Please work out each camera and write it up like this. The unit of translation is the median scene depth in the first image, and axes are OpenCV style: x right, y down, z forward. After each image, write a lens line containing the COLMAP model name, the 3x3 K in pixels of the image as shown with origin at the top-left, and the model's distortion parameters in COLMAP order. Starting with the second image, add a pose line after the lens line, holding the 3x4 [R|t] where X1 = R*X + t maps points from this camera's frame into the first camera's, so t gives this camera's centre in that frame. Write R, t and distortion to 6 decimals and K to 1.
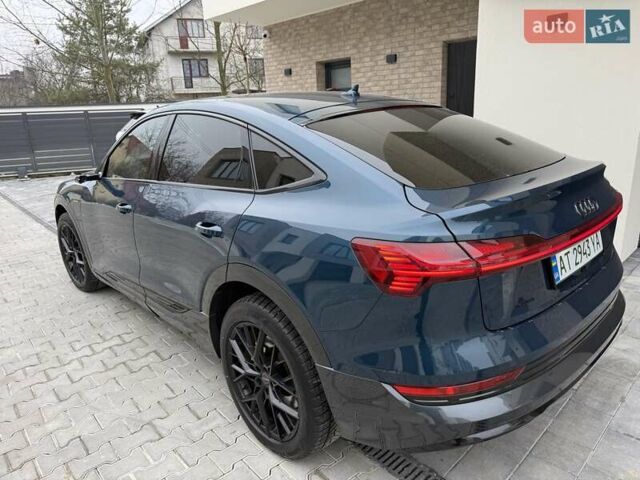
lens RADIAL K [[451.5, 0, 320.0], [0, 451.5, 240.0], [0, 0, 1]] dist [0.032407, -0.046655]
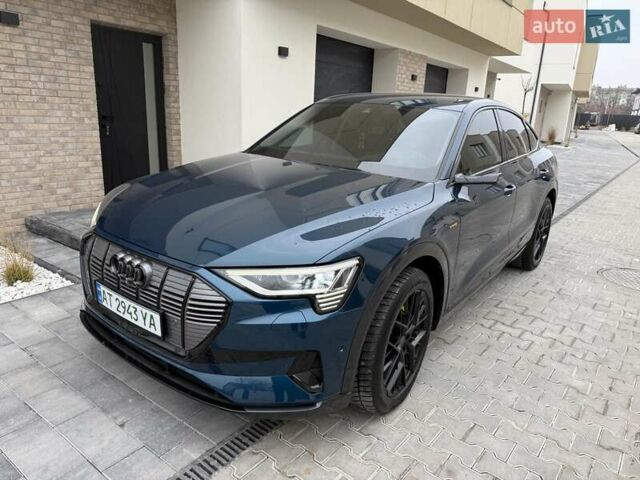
lens RADIAL K [[456.3, 0, 322.0], [0, 456.3, 238.0], [0, 0, 1]] dist [0.000375, -0.004769]
pose [[-0.178447, -0.235265, 0.955409, -0.612478], [0.234748, 0.932776, 0.273537, -0.158529], [-0.955536, 0.273092, -0.111223, 0.671124]]
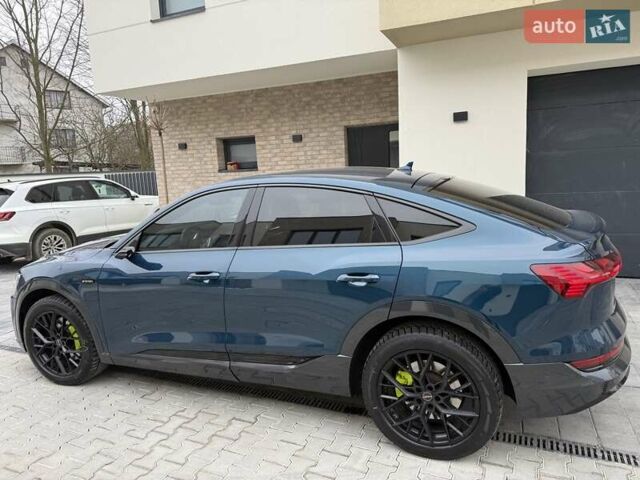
lens RADIAL K [[449.6, 0, 318.8], [0, 449.6, 242.4], [0, 0, 1]] dist [0.045418, -0.052306]
pose [[0.913994, -0.066676, 0.400211, -0.248987], [0.123782, 0.985202, -0.118553, 0.002589], [-0.386384, 0.157895, 0.908722, -0.015311]]
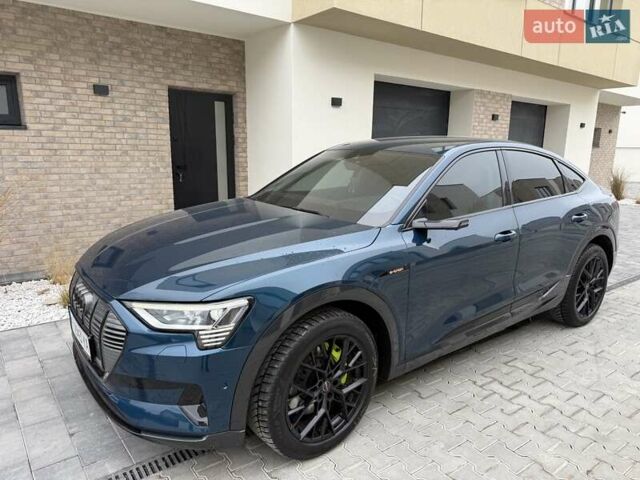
lens RADIAL K [[451.5, 0, 320.0], [0, 451.5, 240.0], [0, 0, 1]] dist [0.032407, -0.046655]
pose [[0.091544, -0.154623, 0.983723, -0.627821], [0.258527, 0.957689, 0.126473, -0.127045], [-0.961657, 0.242741, 0.127645, 0.535102]]
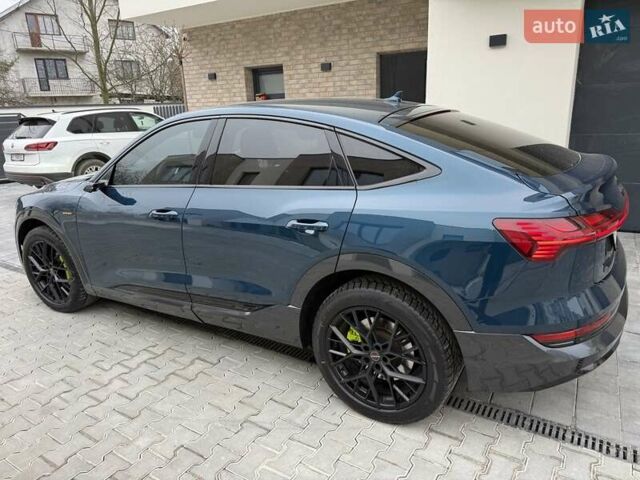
lens RADIAL K [[449.6, 0, 318.8], [0, 449.6, 242.4], [0, 0, 1]] dist [0.045418, -0.052306]
pose [[0.962393, -0.072002, 0.261944, -0.154449], [0.073632, 0.997279, 0.003601, 0.004297], [-0.261490, 0.015822, 0.965076, -0.009666]]
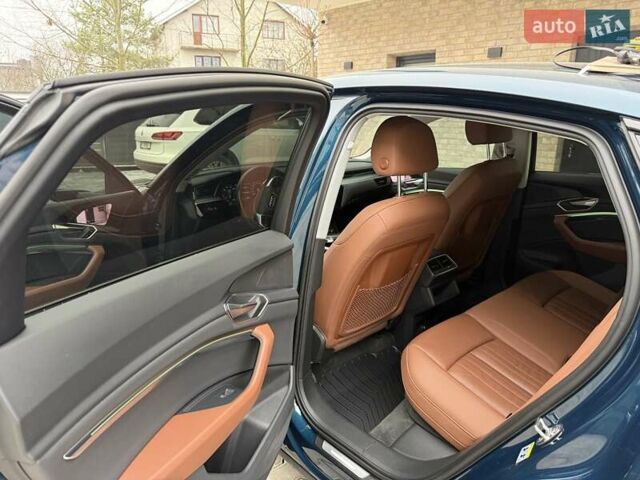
lens RADIAL K [[451.5, 0, 320.0], [0, 451.5, 240.0], [0, 0, 1]] dist [0.032407, -0.046655]
pose [[0.998767, 0.049390, 0.004978, -0.131165], [-0.049336, 0.998727, -0.010514, -0.040820], [-0.005491, 0.010256, 0.999932, 0.185580]]
